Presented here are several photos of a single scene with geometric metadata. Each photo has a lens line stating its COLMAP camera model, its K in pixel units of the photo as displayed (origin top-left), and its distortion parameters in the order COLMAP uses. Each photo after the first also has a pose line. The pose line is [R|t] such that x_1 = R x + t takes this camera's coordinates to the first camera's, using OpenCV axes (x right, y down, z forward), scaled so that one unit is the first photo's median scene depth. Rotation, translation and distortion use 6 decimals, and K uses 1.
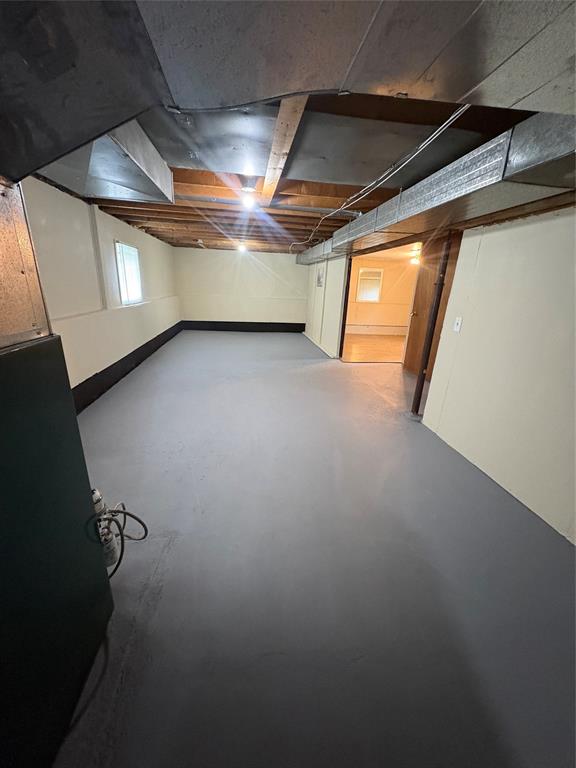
lens RADIAL K [[304.0, 0, 288.9], [0, 304.0, 385.5], [0, 0, 1]] dist [-0.011711, 0.000951]
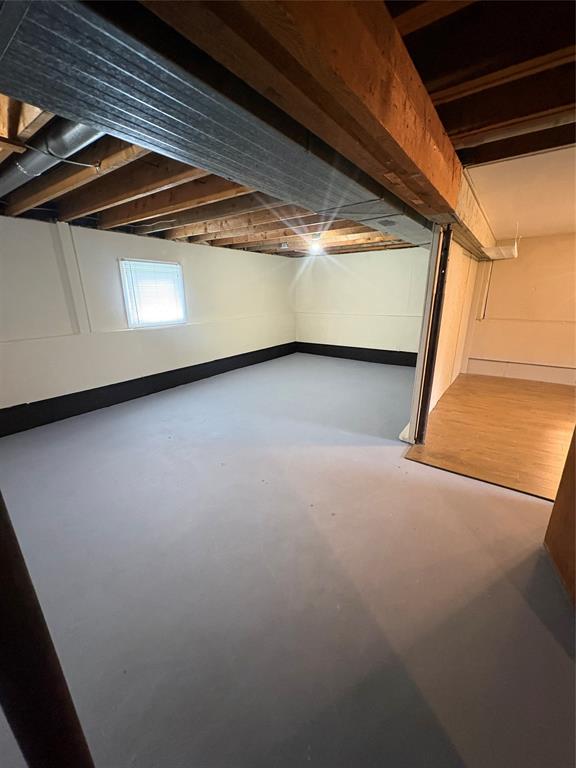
lens RADIAL K [[304.0, 0, 287.5], [0, 304.0, 383.9], [0, 0, 1]] dist [-0.011711, 0.000951]
pose [[0.714022, 0.152965, -0.683209, 0.434109], [-0.186055, 0.982209, 0.025464, -0.205758], [0.674950, 0.108933, 0.729779, 0.656902]]
